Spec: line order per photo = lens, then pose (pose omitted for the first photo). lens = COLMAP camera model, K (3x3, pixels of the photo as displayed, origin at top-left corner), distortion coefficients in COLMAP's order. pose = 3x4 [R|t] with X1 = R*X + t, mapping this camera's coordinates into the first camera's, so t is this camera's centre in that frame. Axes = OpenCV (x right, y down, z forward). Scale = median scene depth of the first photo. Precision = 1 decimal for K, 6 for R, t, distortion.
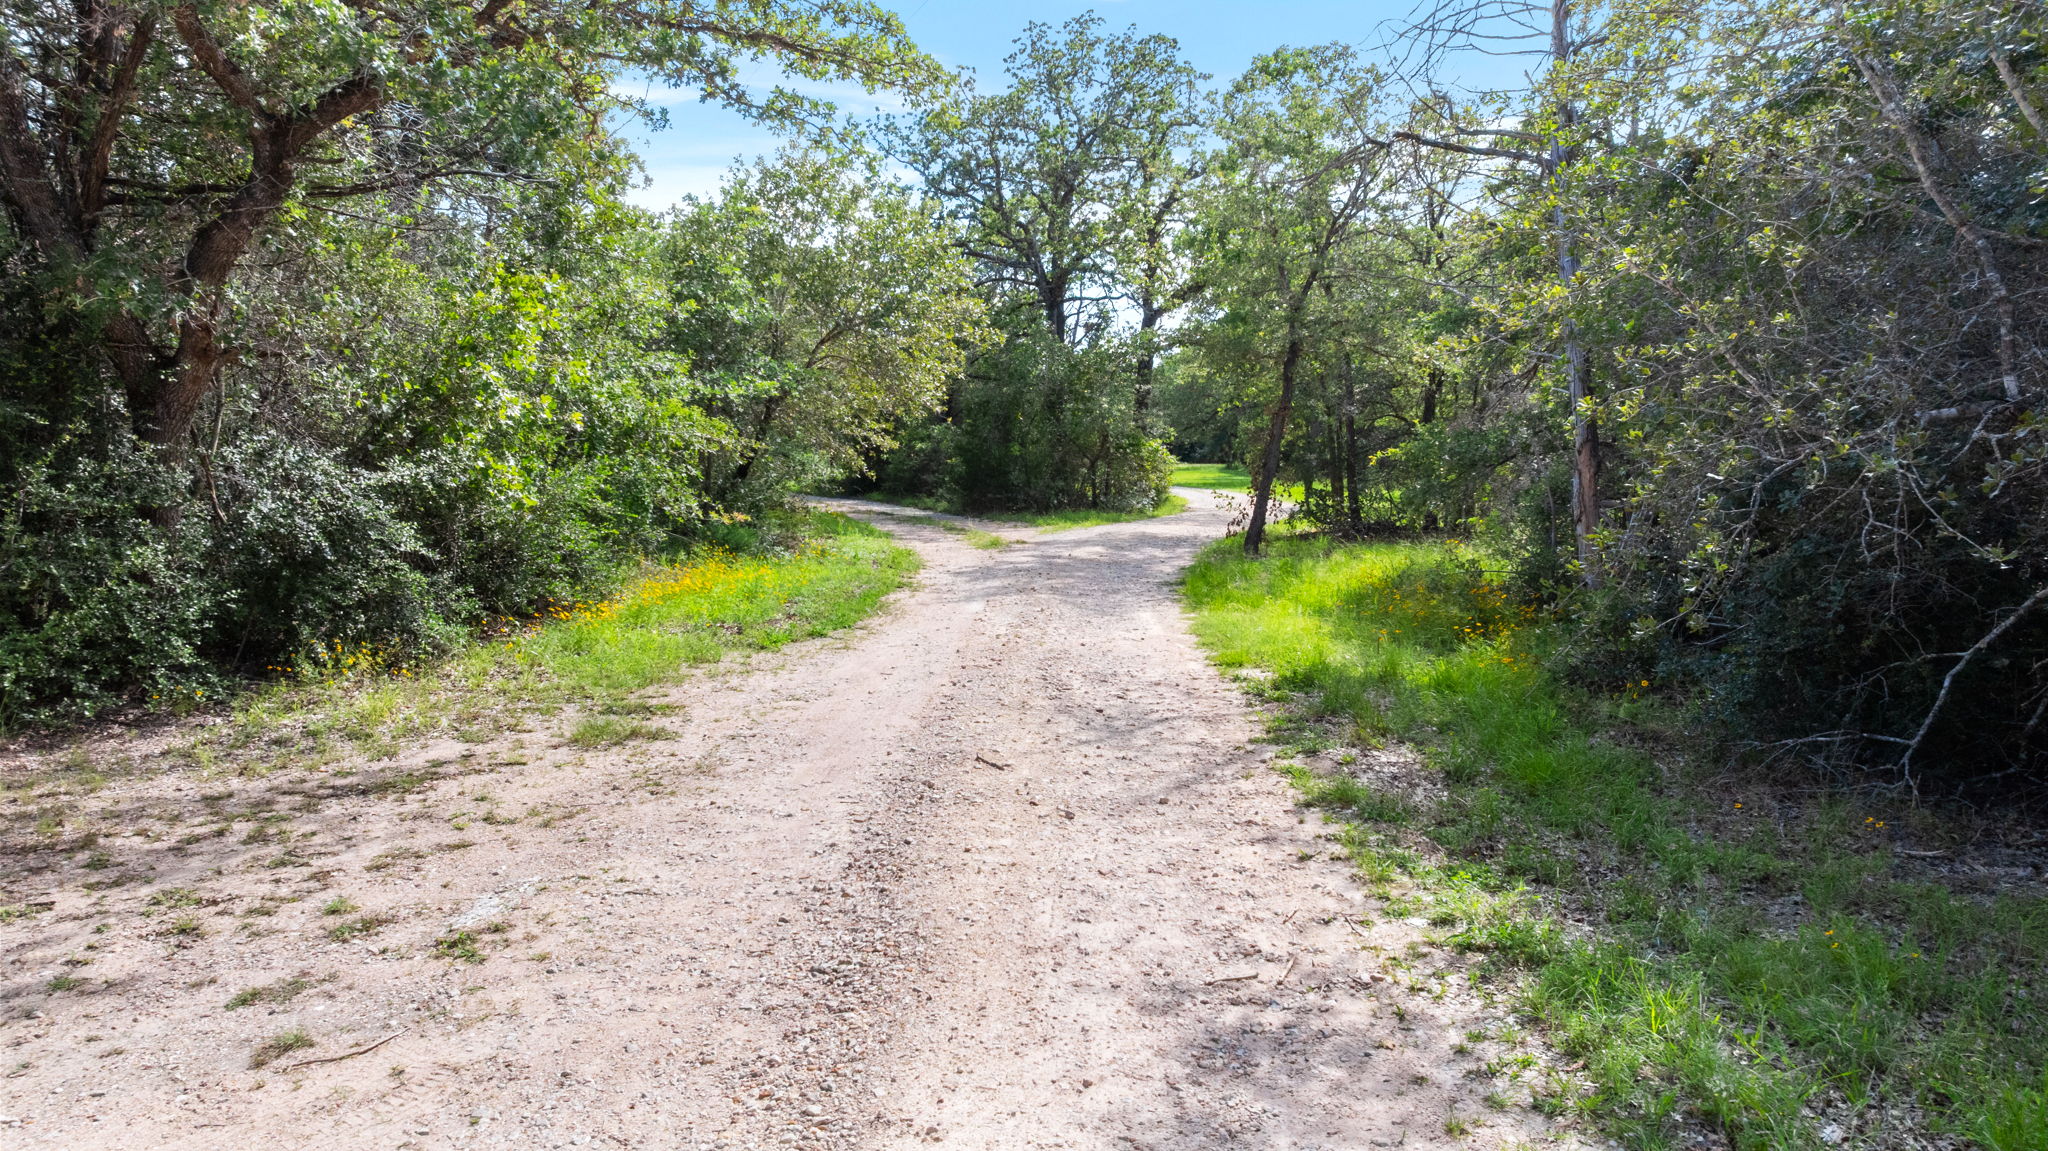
lens RADIAL K [[1498.9, 0, 1024.2], [0, 1498.9, 570.9], [0, 0, 1]] dist [0.000040, 0.000366]
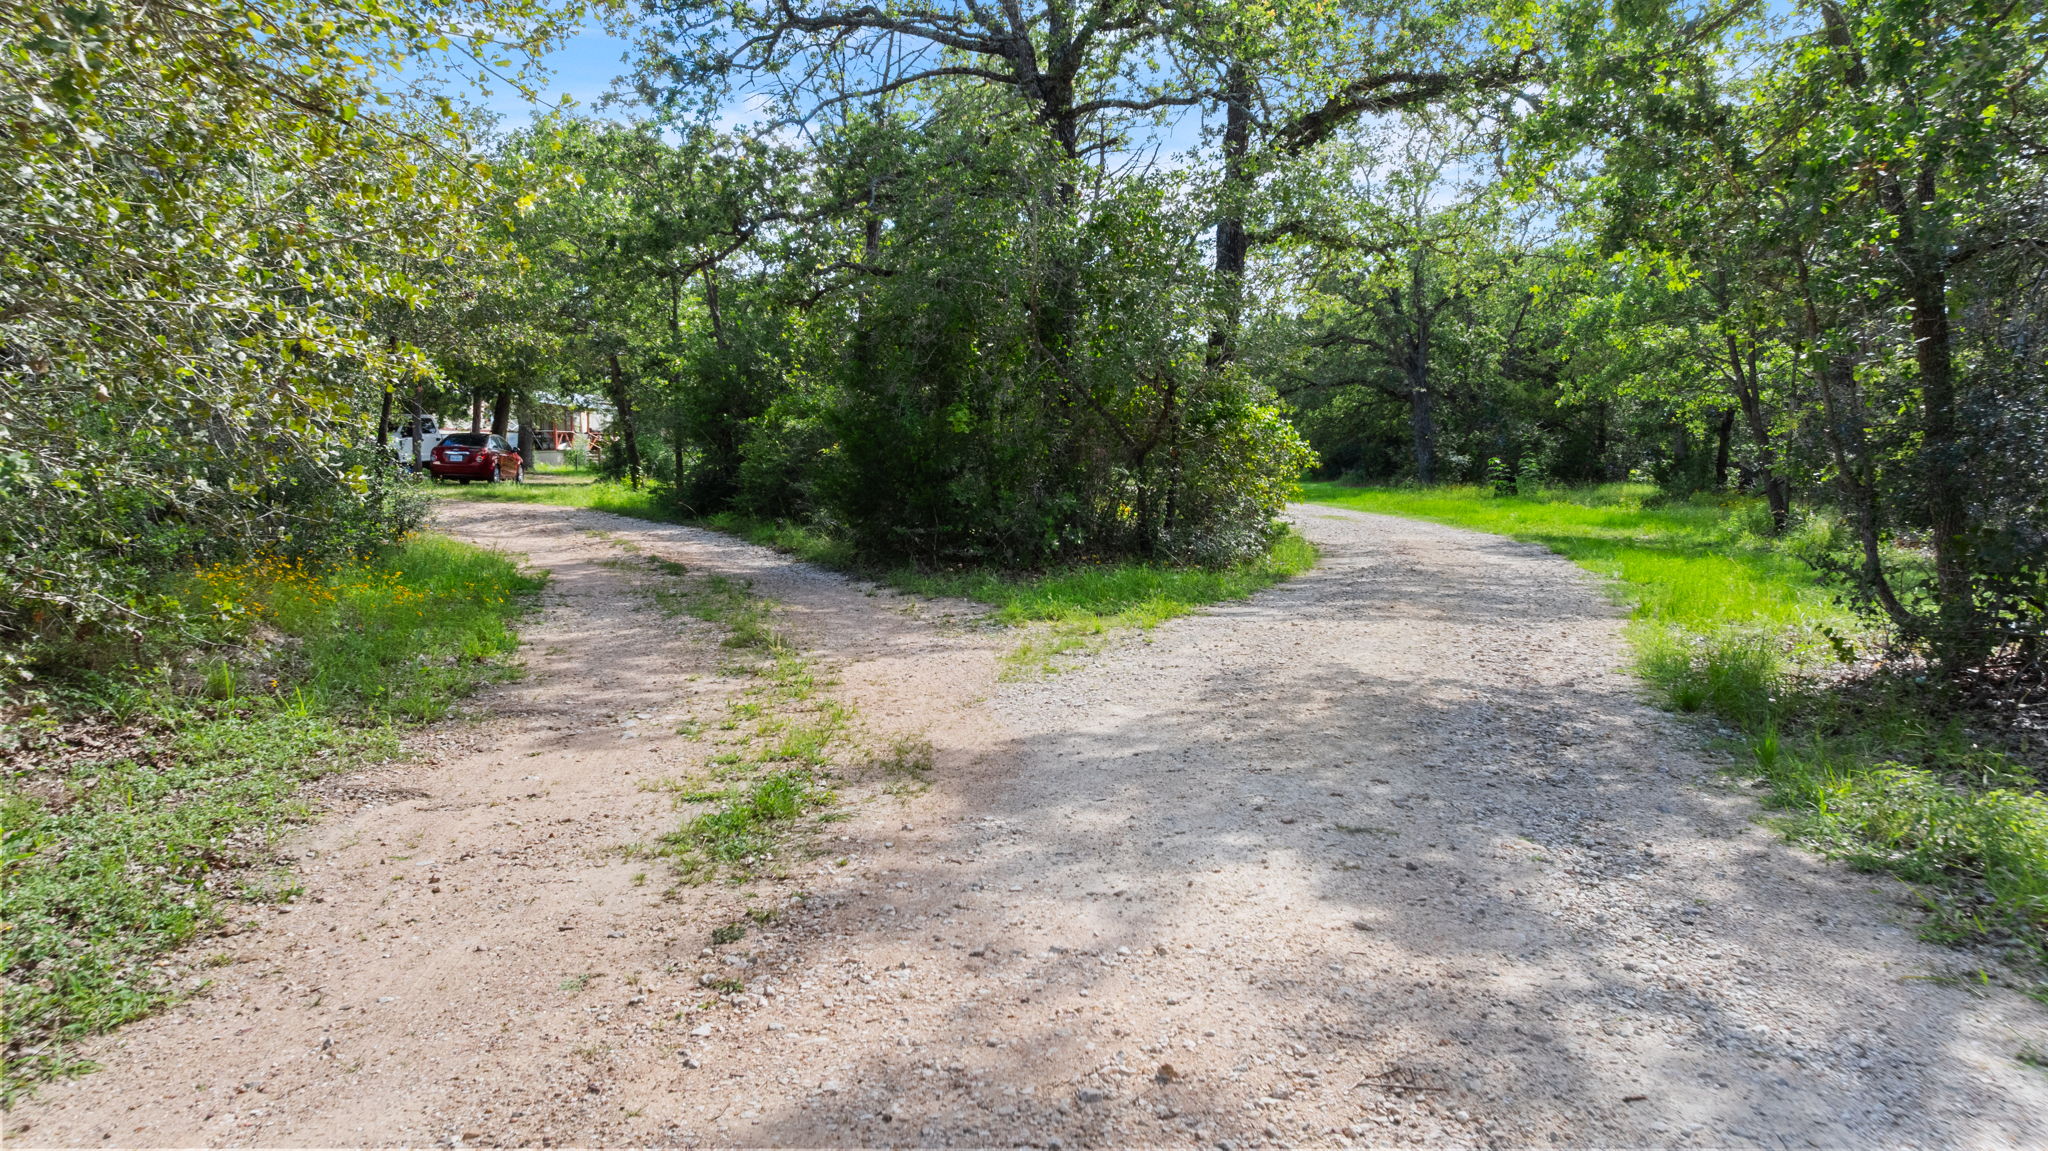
lens RADIAL K [[1498.9, 0, 1023.0], [0, 1498.9, 572.2], [0, 0, 1]] dist [0.000040, 0.000366]
pose [[0.999974, -0.000128, -0.007248, 0.014428], [0.000089, 0.999985, -0.005504, -0.034340], [0.007249, 0.005503, 0.999959, 0.557595]]
